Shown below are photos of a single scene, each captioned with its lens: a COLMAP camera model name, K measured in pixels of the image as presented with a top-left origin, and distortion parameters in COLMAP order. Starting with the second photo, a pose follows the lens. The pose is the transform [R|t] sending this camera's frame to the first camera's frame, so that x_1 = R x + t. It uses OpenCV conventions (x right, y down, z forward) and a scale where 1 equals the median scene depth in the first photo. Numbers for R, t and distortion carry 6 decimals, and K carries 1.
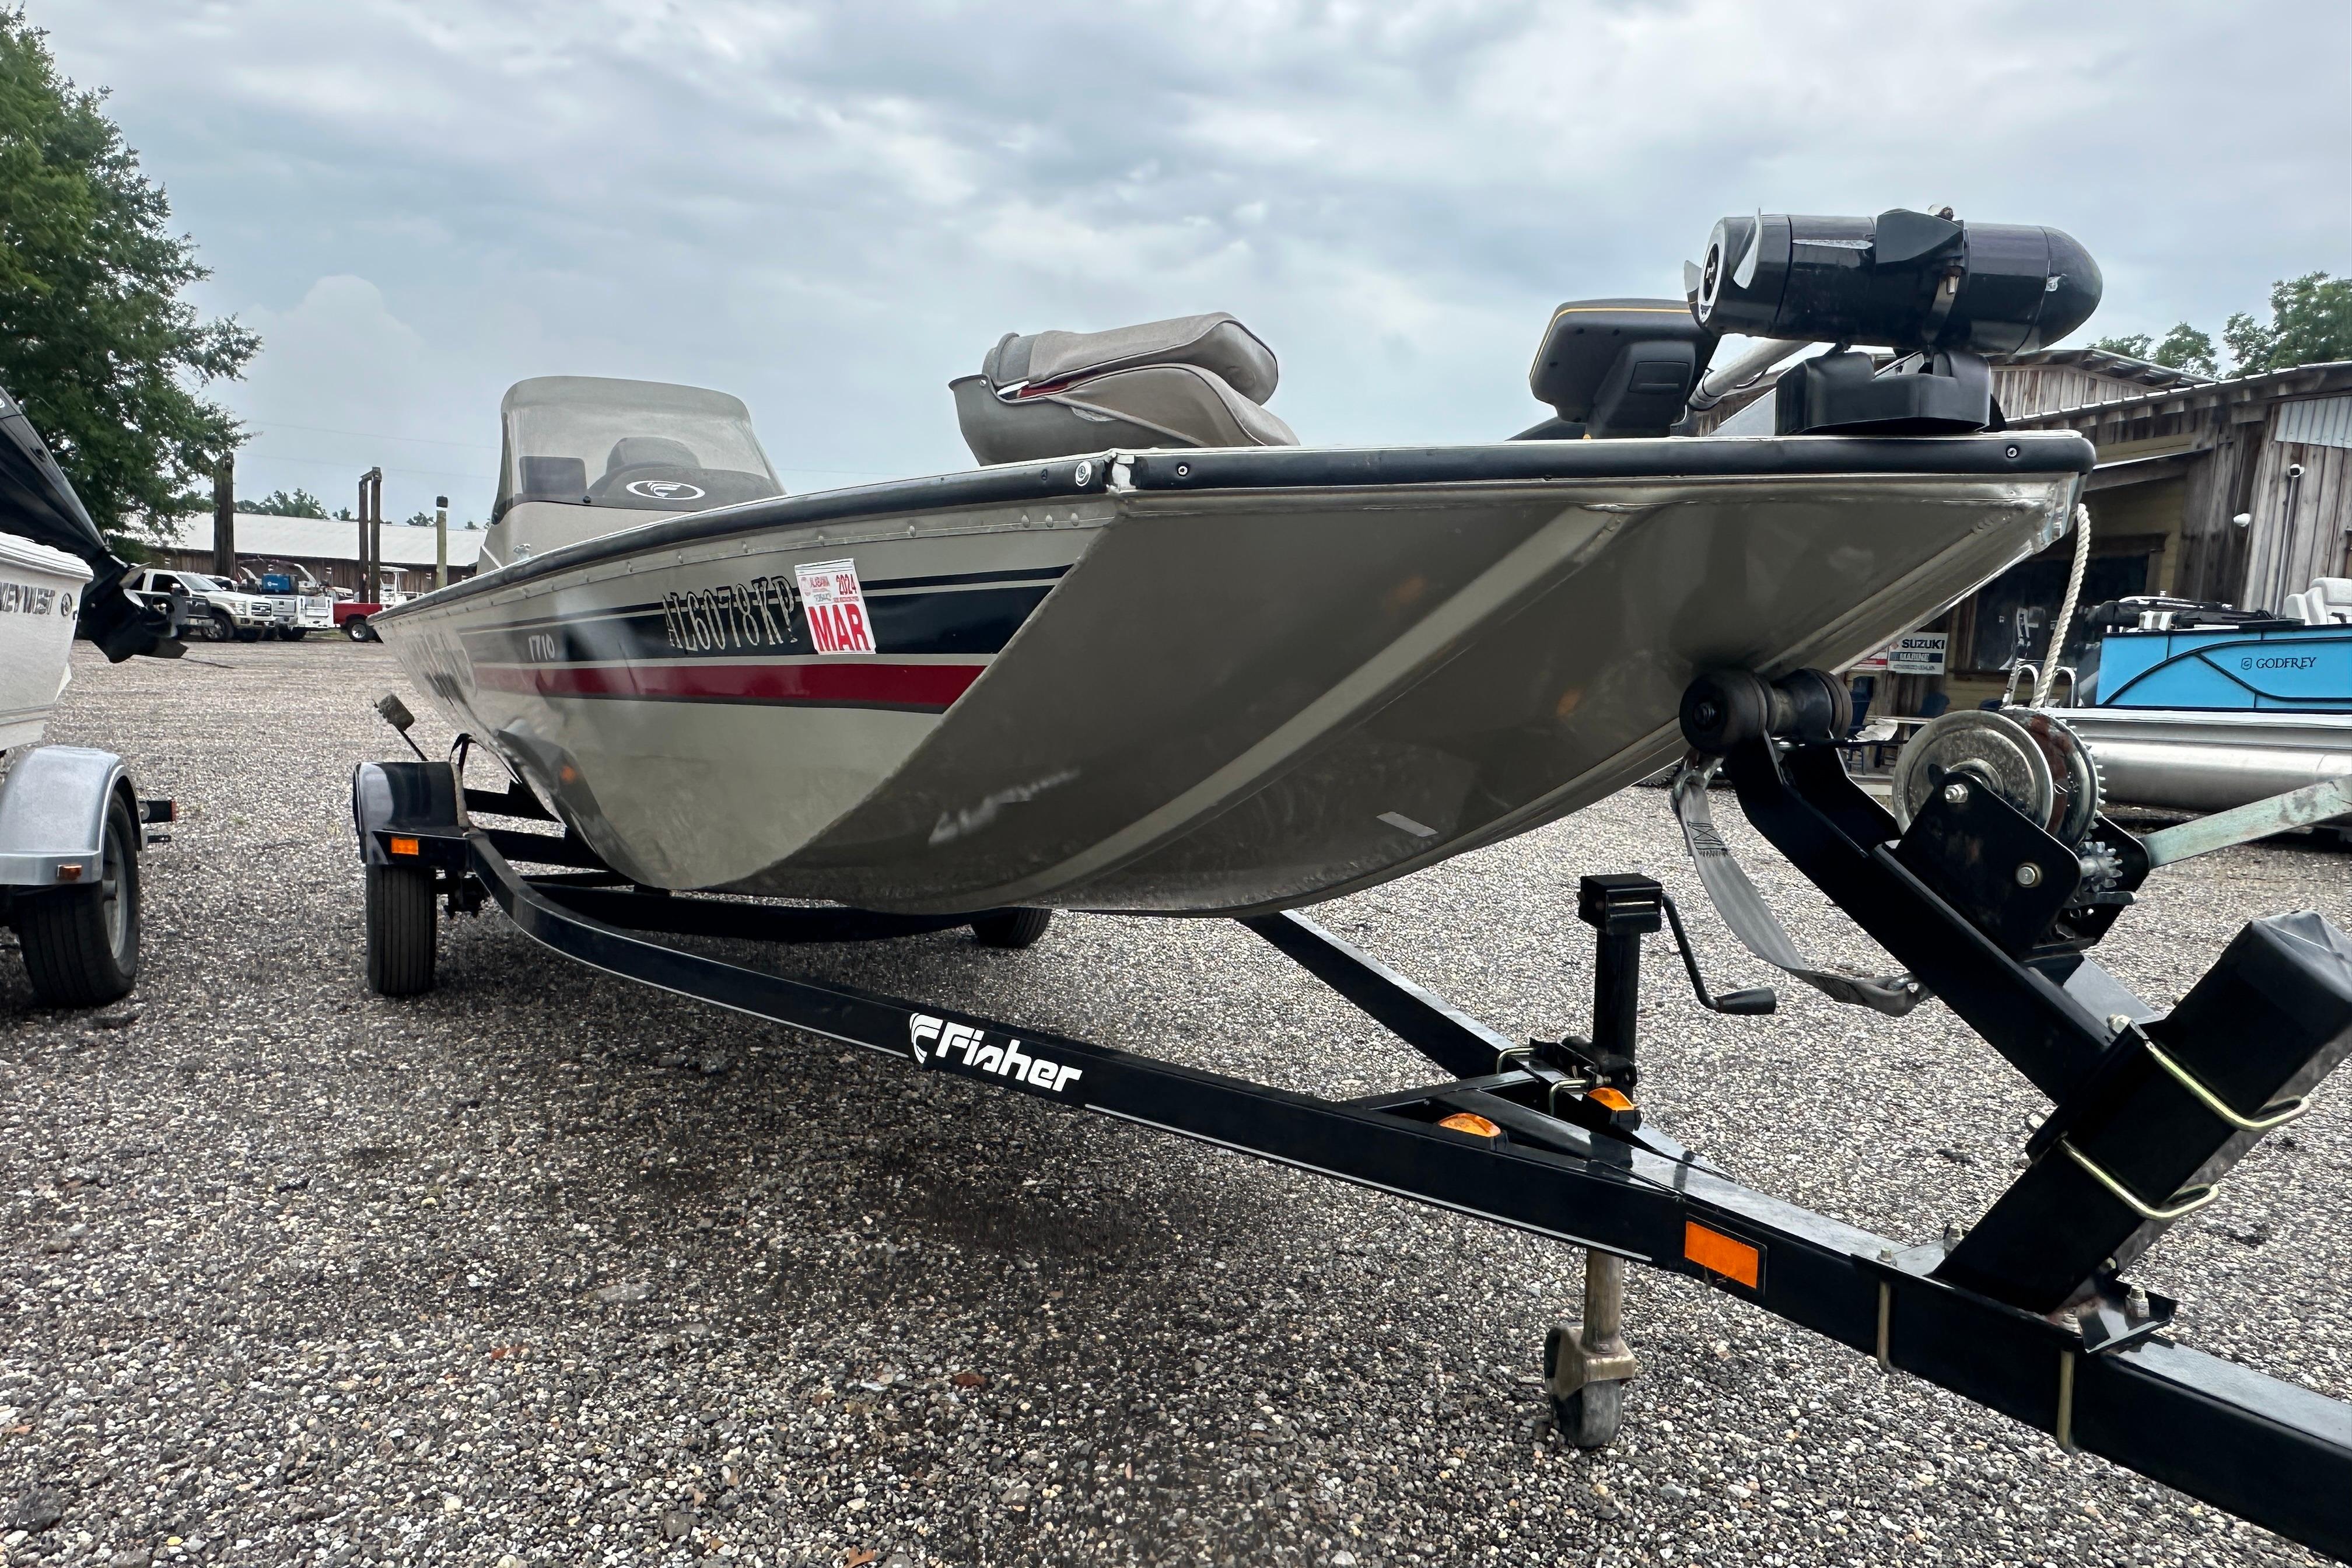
lens RADIAL K [[1508.2, 0, 1168.2], [0, 1508.2, 795.3], [0, 0, 1]] dist [-0.001480, 0.000286]
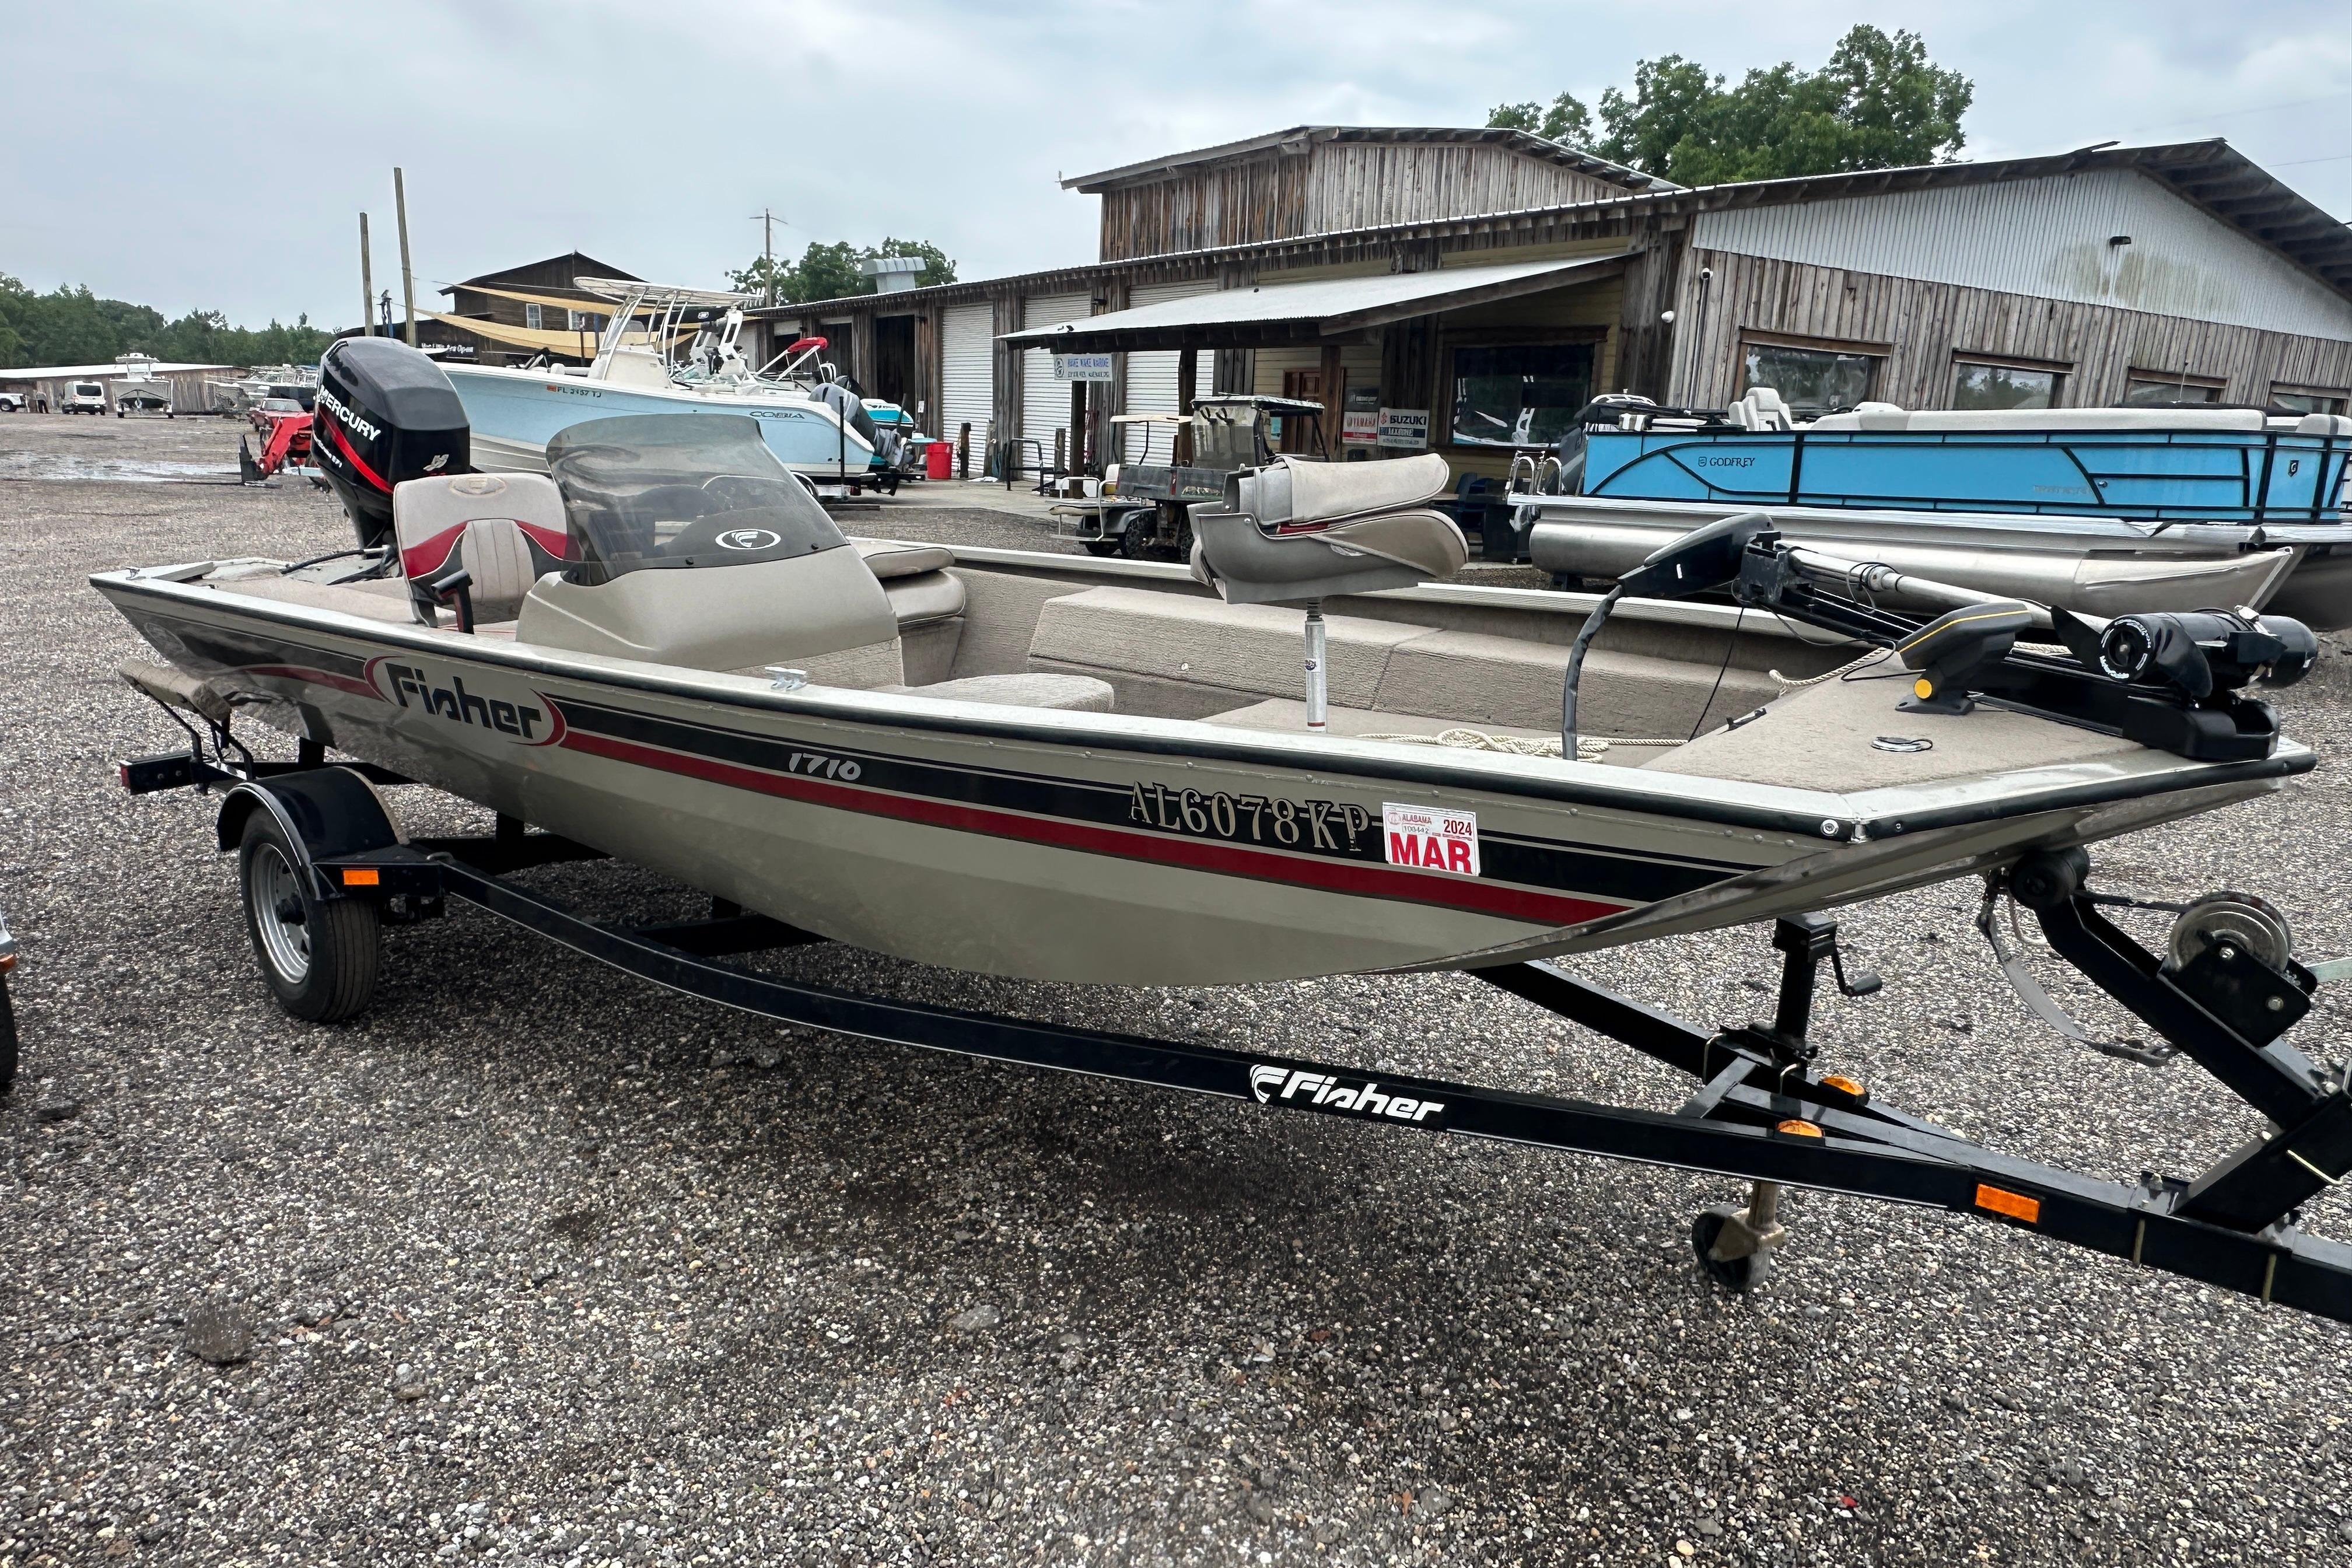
lens RADIAL K [[1503.5, 0, 1176.0], [0, 1503.5, 784.0], [0, 0, 1]] dist [-0.000454, -0.002101]
pose [[0.940427, -0.098623, 0.325377, -0.403338], [0.048460, 0.986116, 0.158832, -0.185023], [-0.336523, -0.133602, 0.932149, -0.055762]]
